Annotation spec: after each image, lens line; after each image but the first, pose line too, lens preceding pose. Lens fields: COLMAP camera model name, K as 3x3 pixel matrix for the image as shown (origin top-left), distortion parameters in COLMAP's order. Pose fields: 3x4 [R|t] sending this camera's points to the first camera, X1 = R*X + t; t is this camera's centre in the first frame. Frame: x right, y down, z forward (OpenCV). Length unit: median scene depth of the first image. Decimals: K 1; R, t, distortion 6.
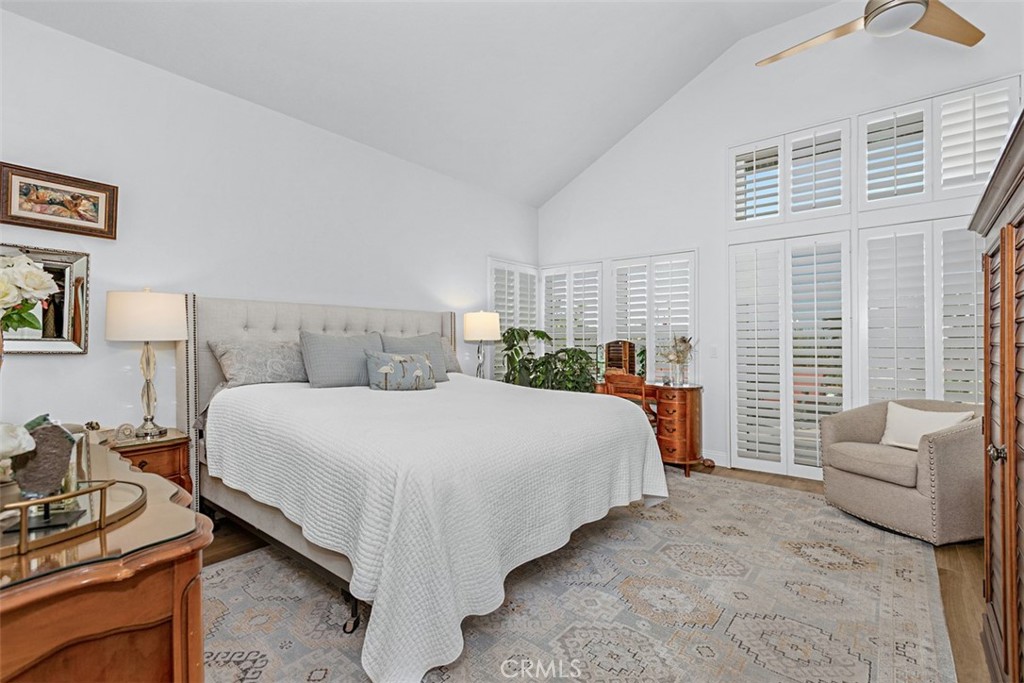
lens RADIAL K [[461.0, 0, 516.5], [0, 461.0, 344.0], [0, 0, 1]] dist [0.001068, 0.001278]
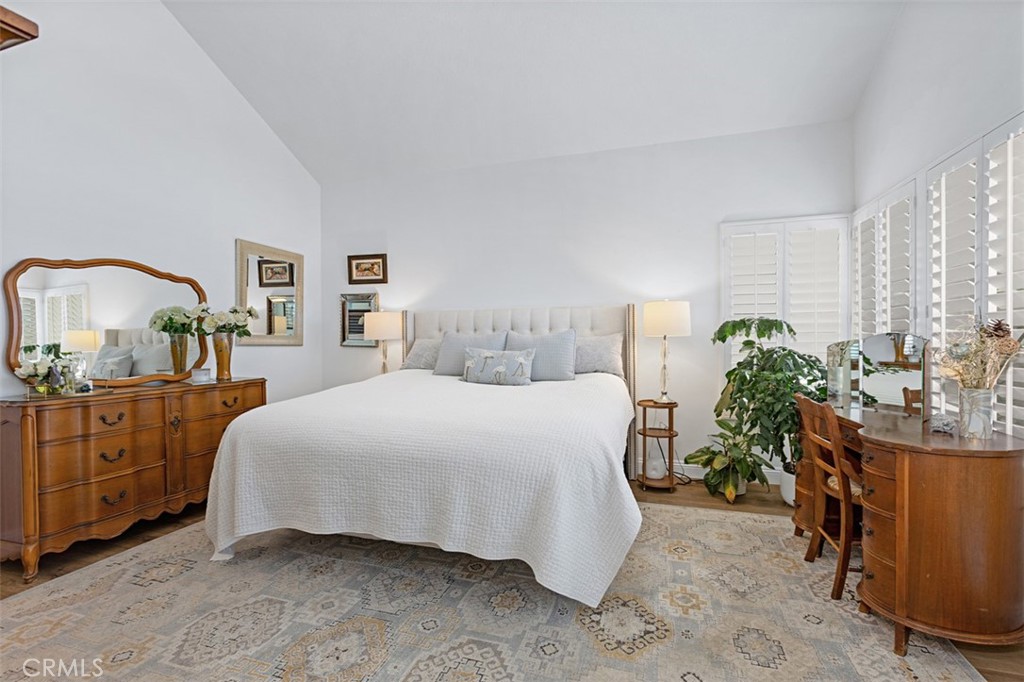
lens RADIAL K [[461.0, 0, 511.4], [0, 461.0, 339.5], [0, 0, 1]] dist [0.001068, 0.001278]
pose [[0.377524, -0.006586, -0.925976, 0.943509], [0.004168, 0.999977, -0.005414, 0.001816], [0.925990, -0.001815, 0.377543, 0.765958]]
